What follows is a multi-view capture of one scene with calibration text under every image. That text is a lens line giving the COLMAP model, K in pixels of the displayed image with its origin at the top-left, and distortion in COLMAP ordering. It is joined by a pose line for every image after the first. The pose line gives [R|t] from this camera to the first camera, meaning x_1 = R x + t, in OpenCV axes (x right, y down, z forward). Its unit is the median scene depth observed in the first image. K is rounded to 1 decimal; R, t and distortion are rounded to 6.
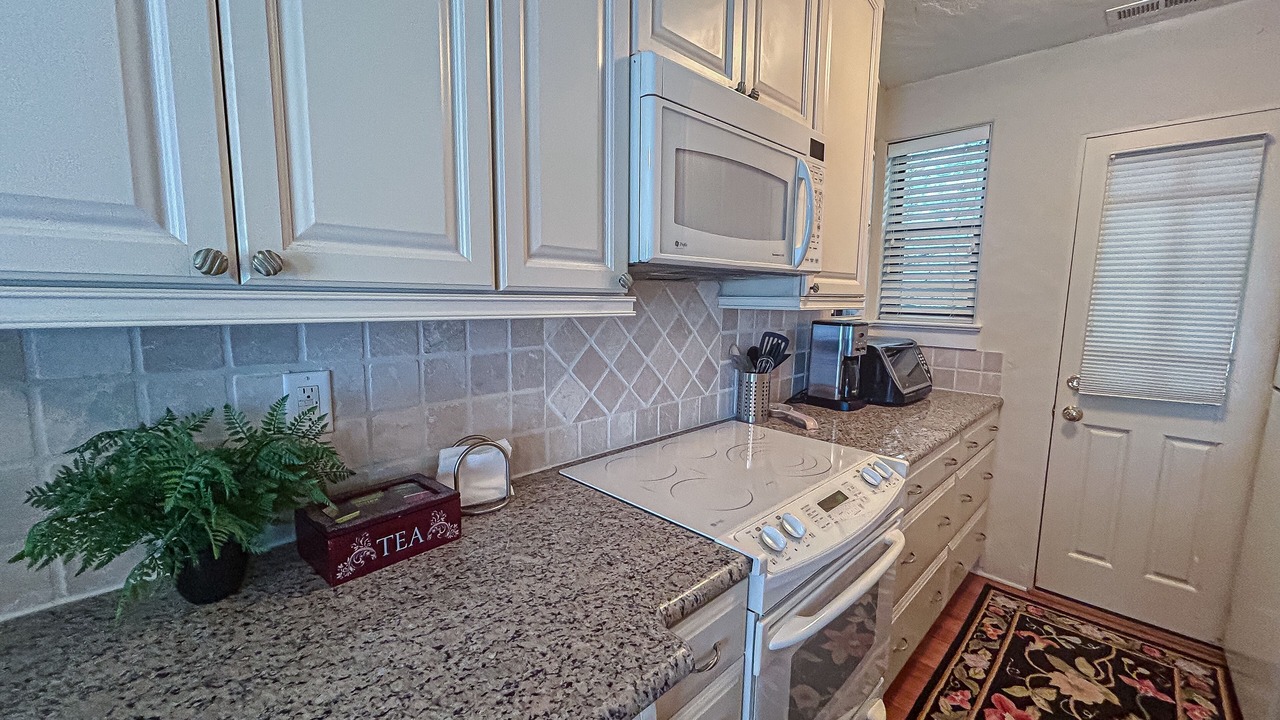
lens RADIAL K [[510.8, 0, 640.0], [0, 510.8, 360.0], [0, 0, 1]] dist [0.000036, -0.000462]
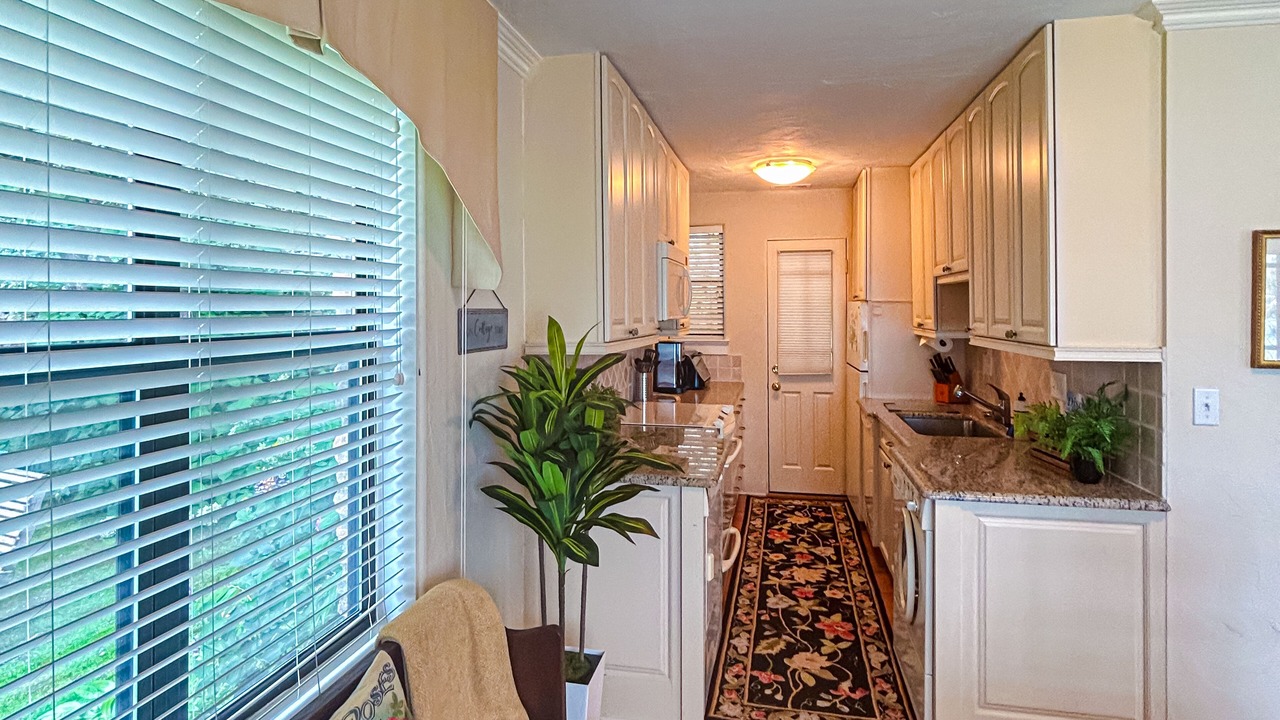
lens RADIAL K [[680.7, 0, 637.7], [0, 680.7, 306.2], [0, 0, 1]] dist [0.001662, -0.000062]
pose [[0.837491, -0.014779, 0.546251, -0.968356], [0.085478, 0.990872, -0.104243, 0.035448], [-0.539725, 0.133995, 0.831109, -0.859618]]
